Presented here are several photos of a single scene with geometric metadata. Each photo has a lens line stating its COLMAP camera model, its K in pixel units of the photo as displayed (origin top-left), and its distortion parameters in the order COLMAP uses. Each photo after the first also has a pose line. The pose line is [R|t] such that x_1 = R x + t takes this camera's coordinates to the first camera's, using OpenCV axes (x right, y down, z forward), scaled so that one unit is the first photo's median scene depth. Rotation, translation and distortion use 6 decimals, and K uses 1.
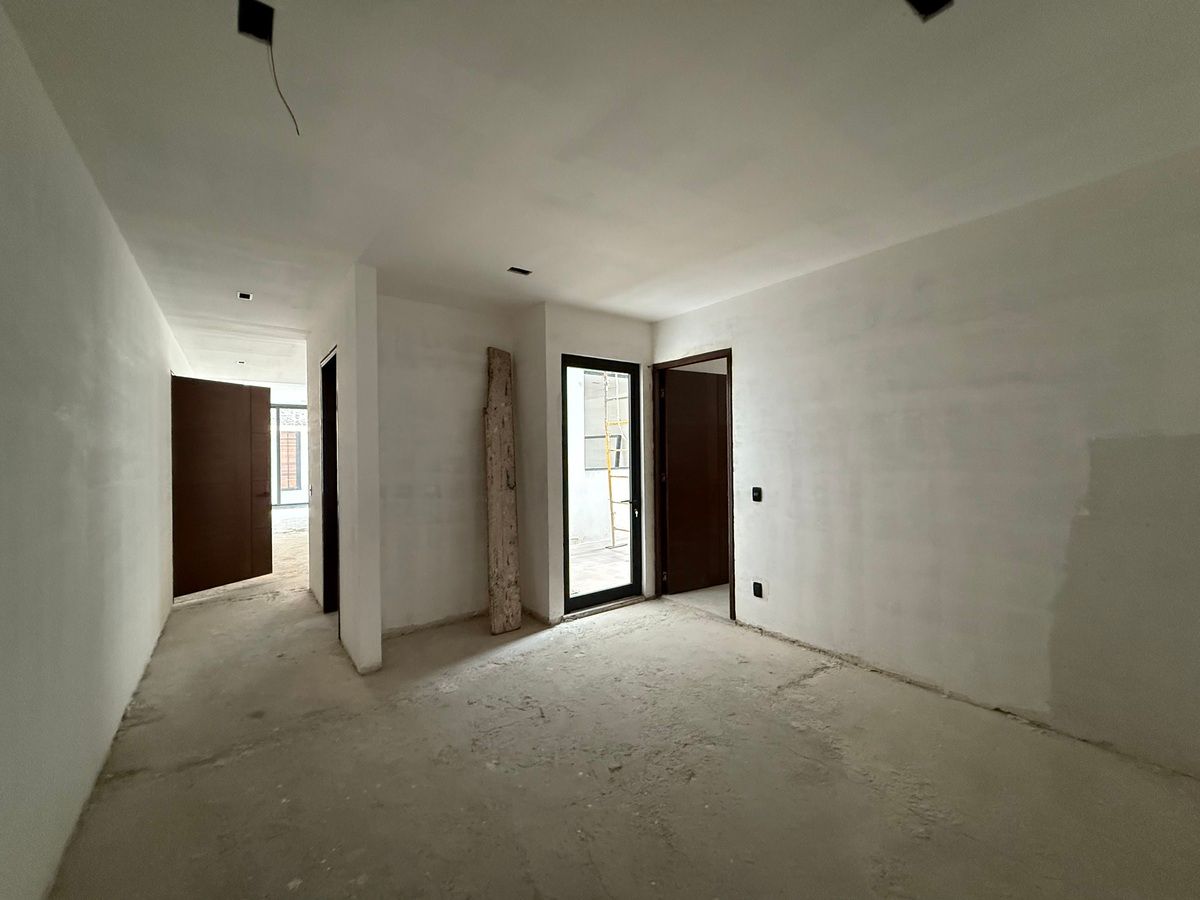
lens RADIAL K [[476.8, 0, 597.8], [0, 476.8, 450.5], [0, 0, 1]] dist [-0.001097, 0.000359]
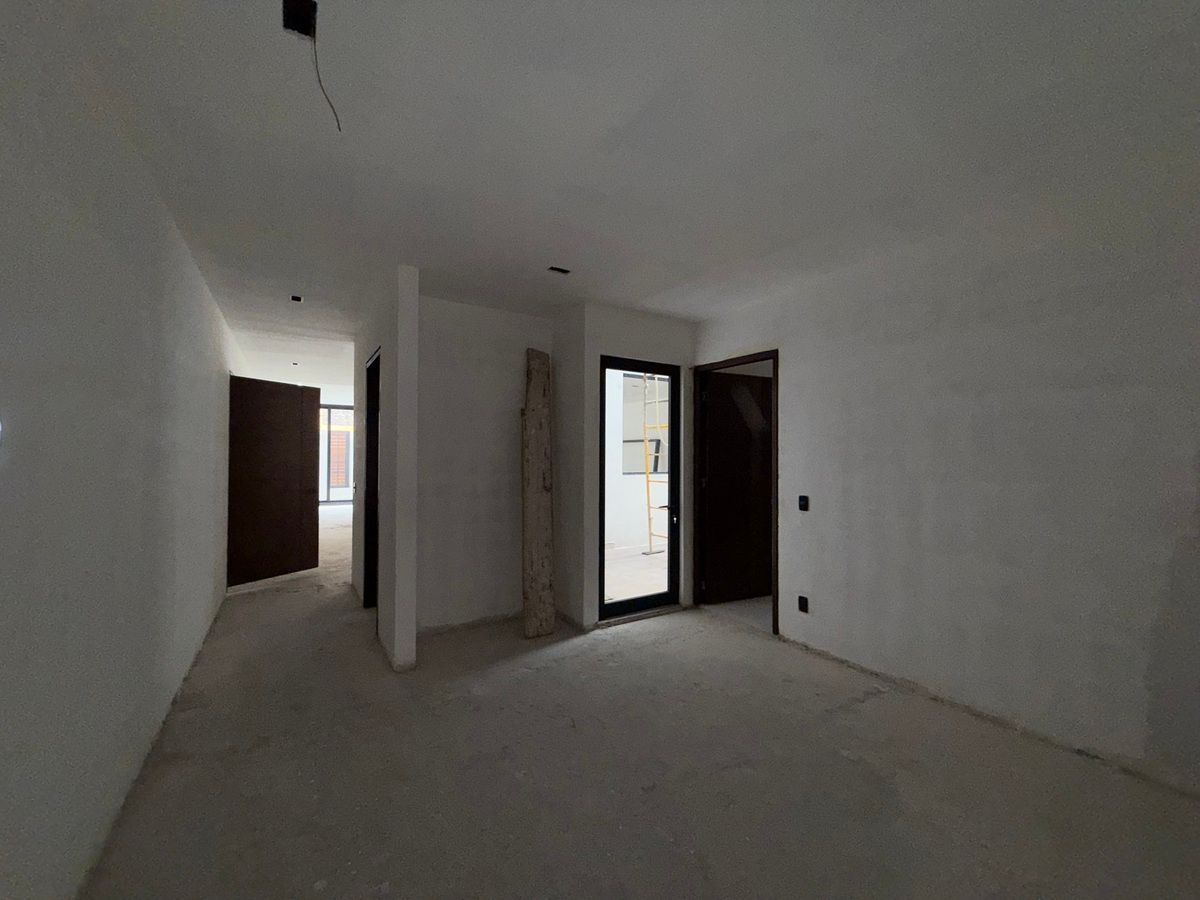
lens RADIAL K [[476.8, 0, 593.8], [0, 476.8, 449.4], [0, 0, 1]] dist [-0.001097, 0.000359]
pose [[0.995979, 0.016501, -0.088054, 0.000246], [-0.017498, 0.999791, -0.010572, 0.002968], [0.087861, 0.012070, 0.996060, 0.023387]]
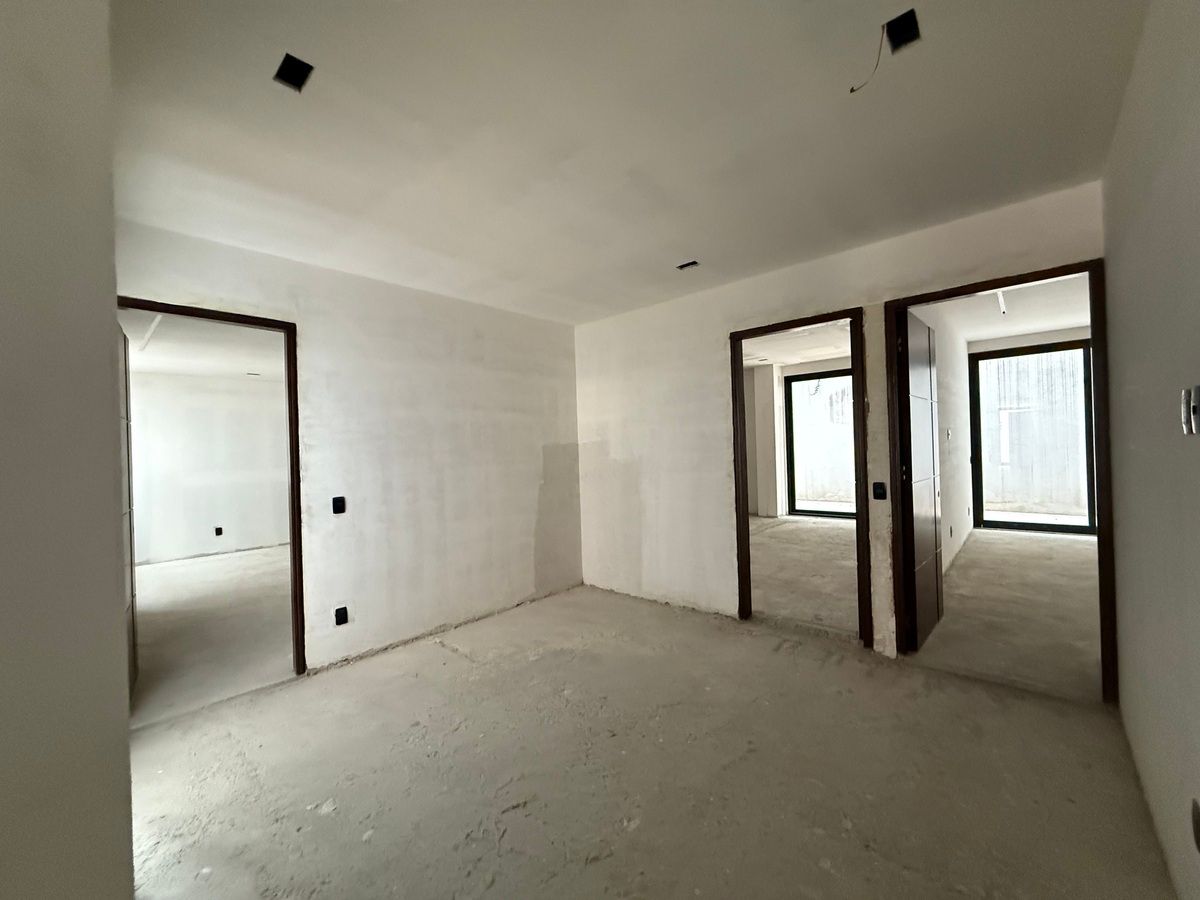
lens RADIAL K [[476.8, 0, 595.3], [0, 476.8, 447.0], [0, 0, 1]] dist [-0.001097, 0.000359]
pose [[-0.182367, 0.020563, 0.983015, -0.776371], [0.027752, 0.999491, -0.015759, 0.016640], [-0.982839, 0.024407, -0.182845, 0.900200]]
